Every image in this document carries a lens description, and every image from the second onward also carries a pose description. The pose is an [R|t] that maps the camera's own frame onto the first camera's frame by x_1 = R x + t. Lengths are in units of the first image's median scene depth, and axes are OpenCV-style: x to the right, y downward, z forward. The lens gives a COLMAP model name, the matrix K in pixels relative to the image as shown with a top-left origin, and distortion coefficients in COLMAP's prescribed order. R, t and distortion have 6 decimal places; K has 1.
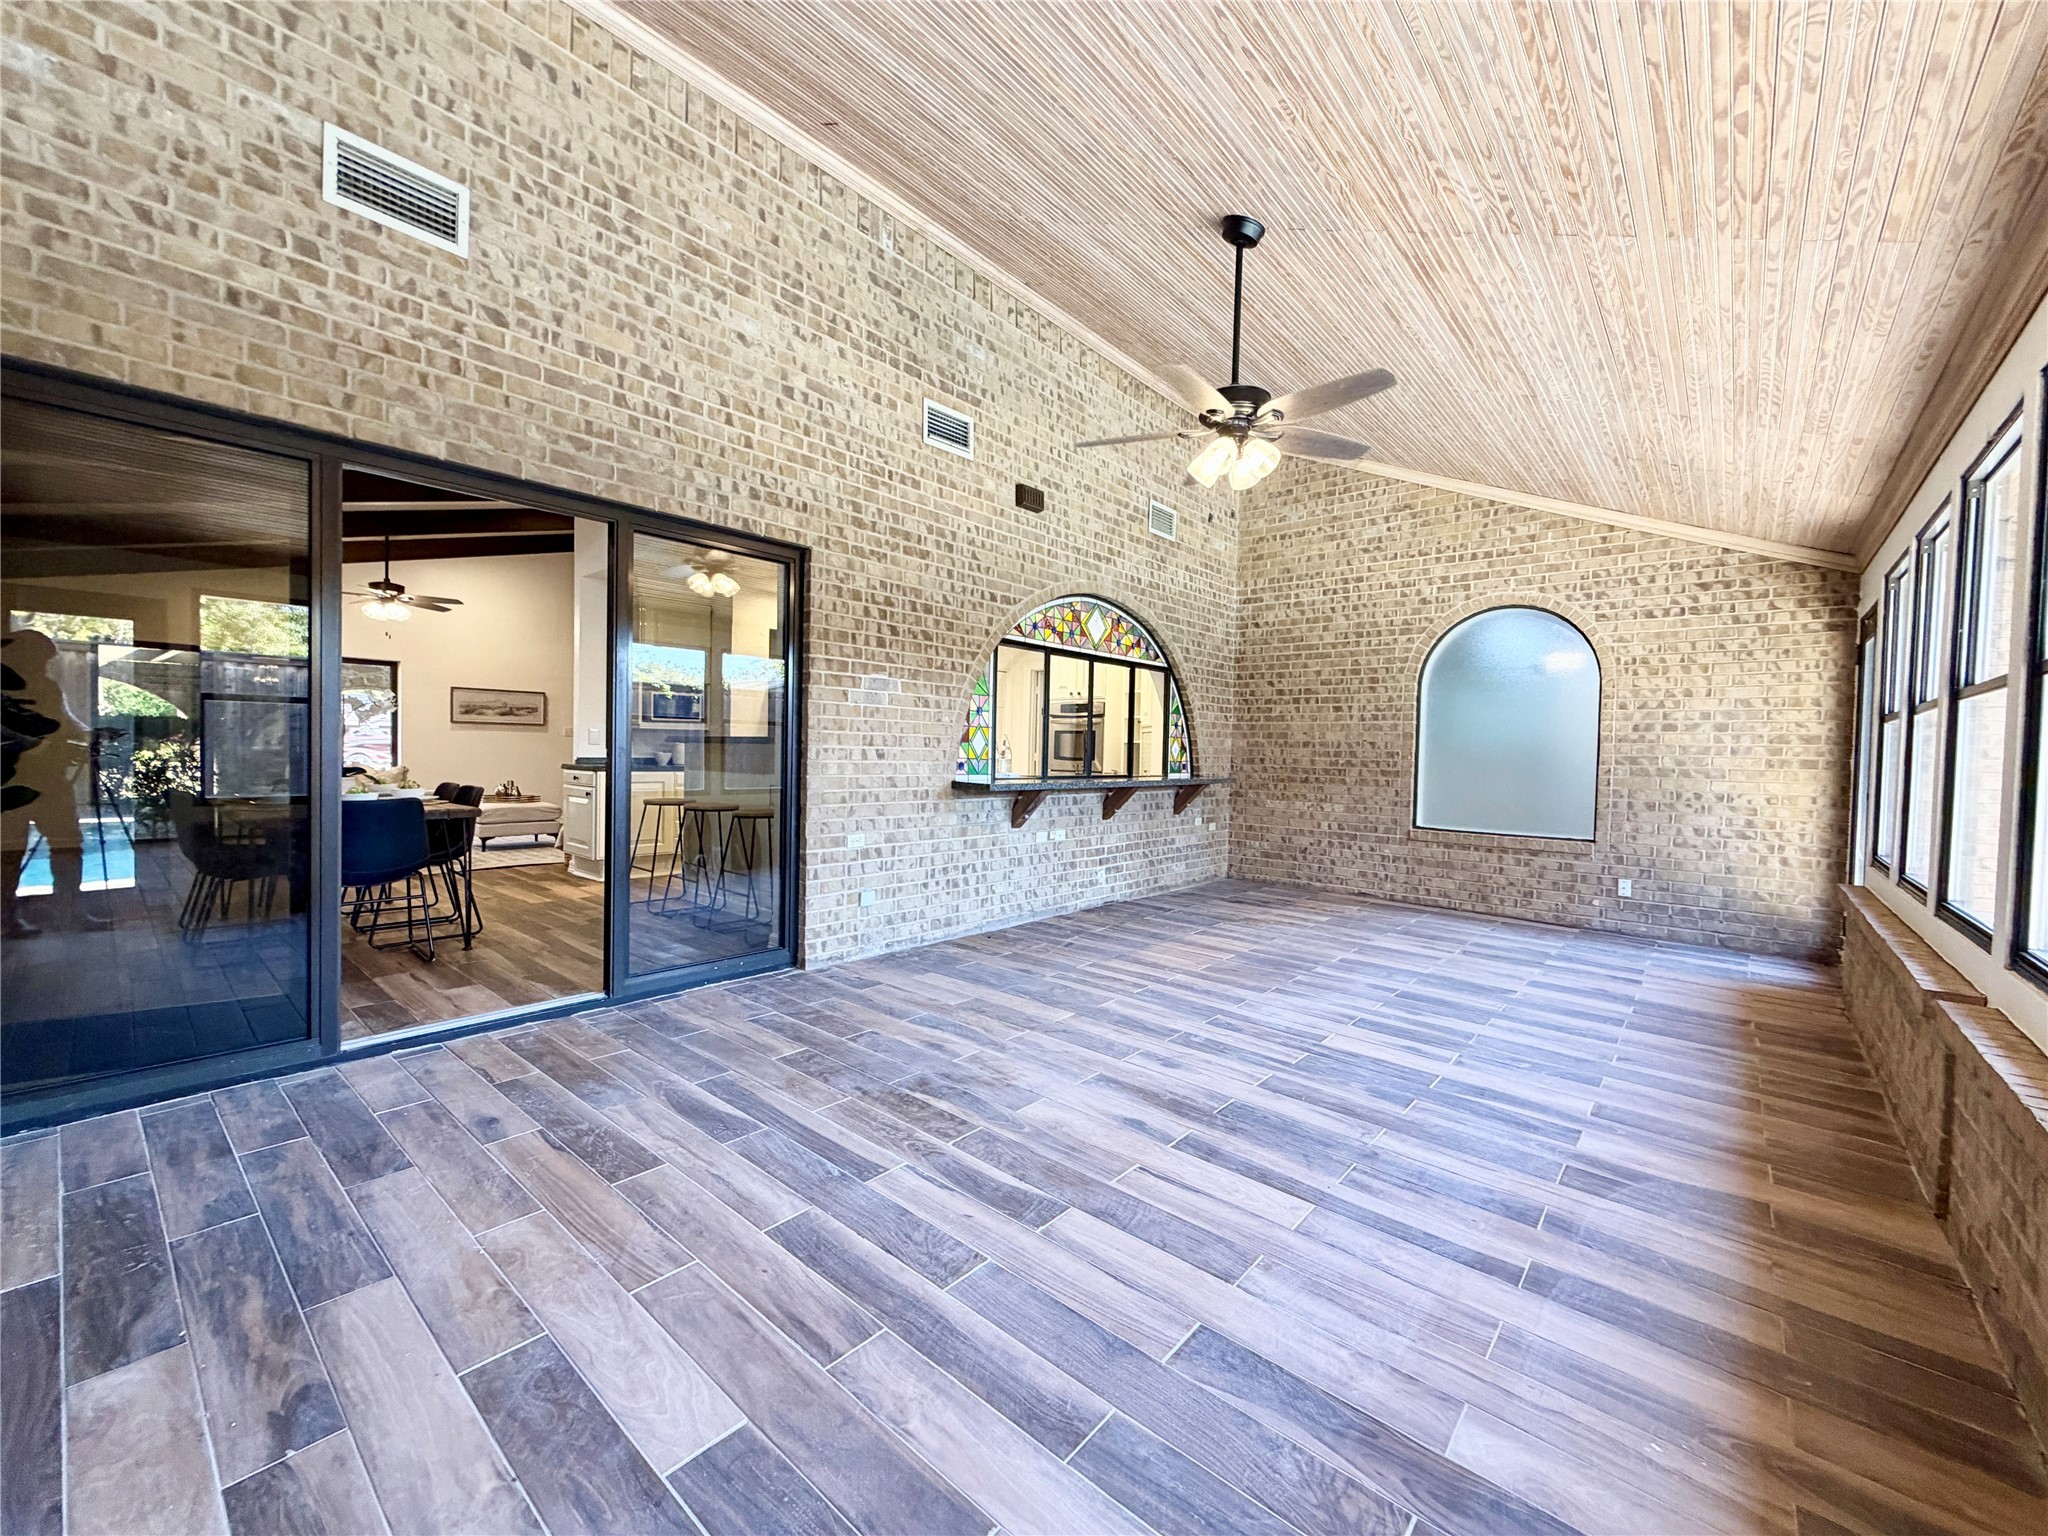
lens RADIAL K [[817.1, 0, 1021.1], [0, 817.1, 770.5], [0, 0, 1]] dist [0.000400, -0.000034]
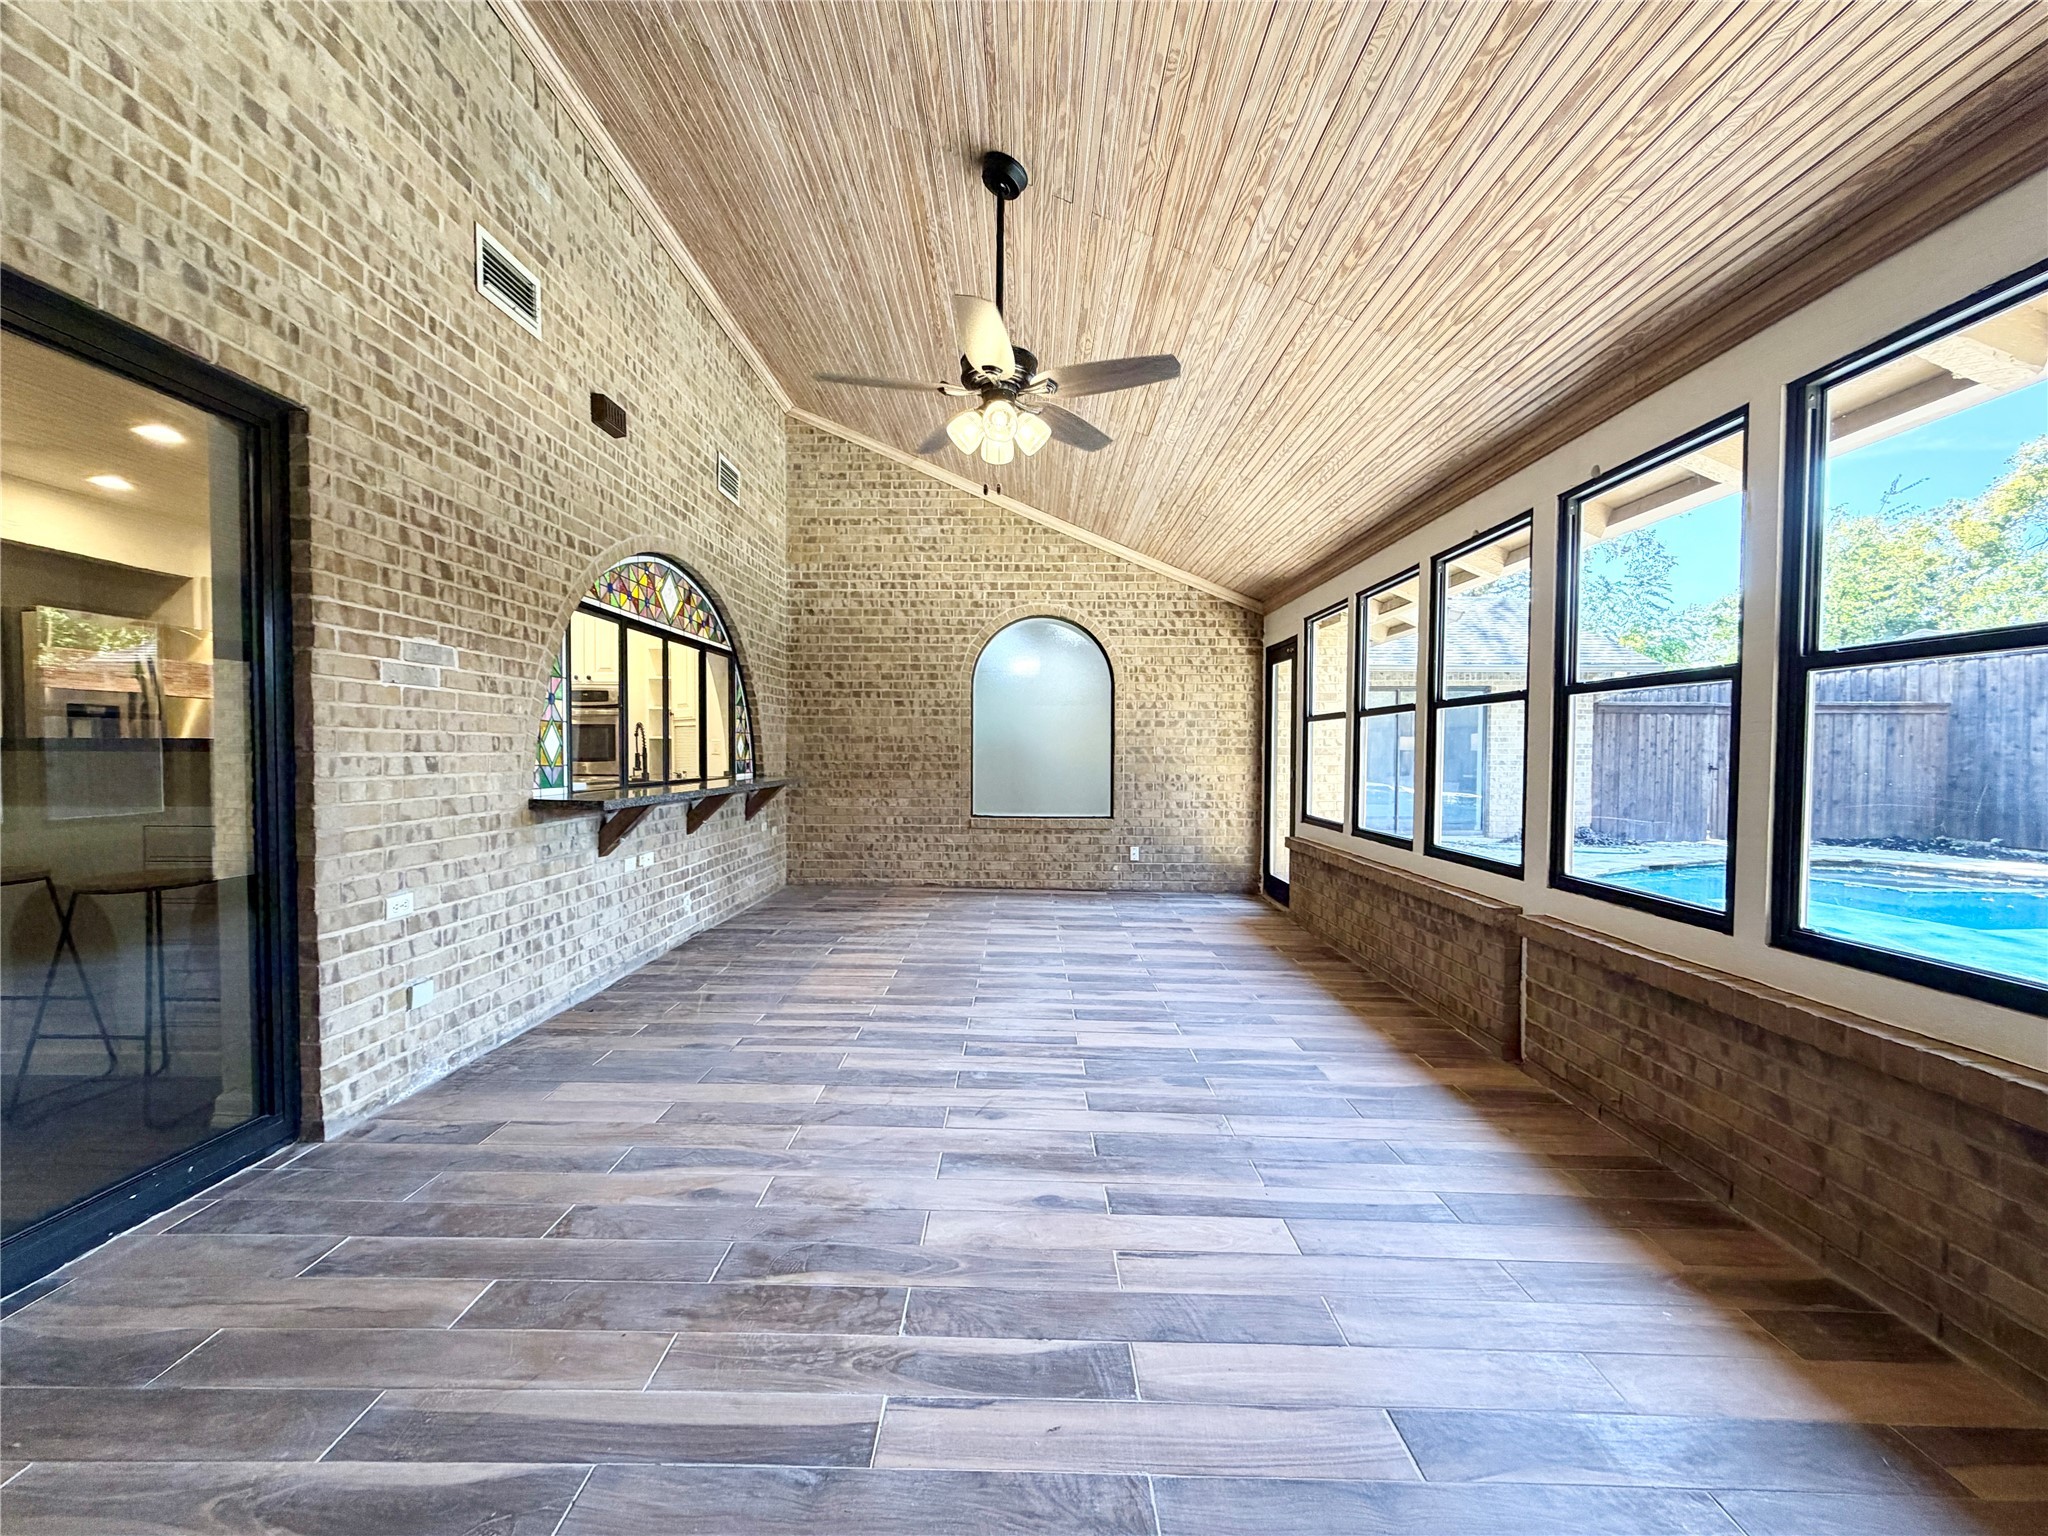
lens RADIAL K [[817.1, 0, 1021.1], [0, 817.1, 770.5], [0, 0, 1]] dist [0.000400, -0.000034]
pose [[0.760385, -0.034885, 0.648535, -0.220933], [0.027985, 0.999389, 0.020946, -0.014637], [-0.648870, 0.002222, 0.760896, 0.205587]]
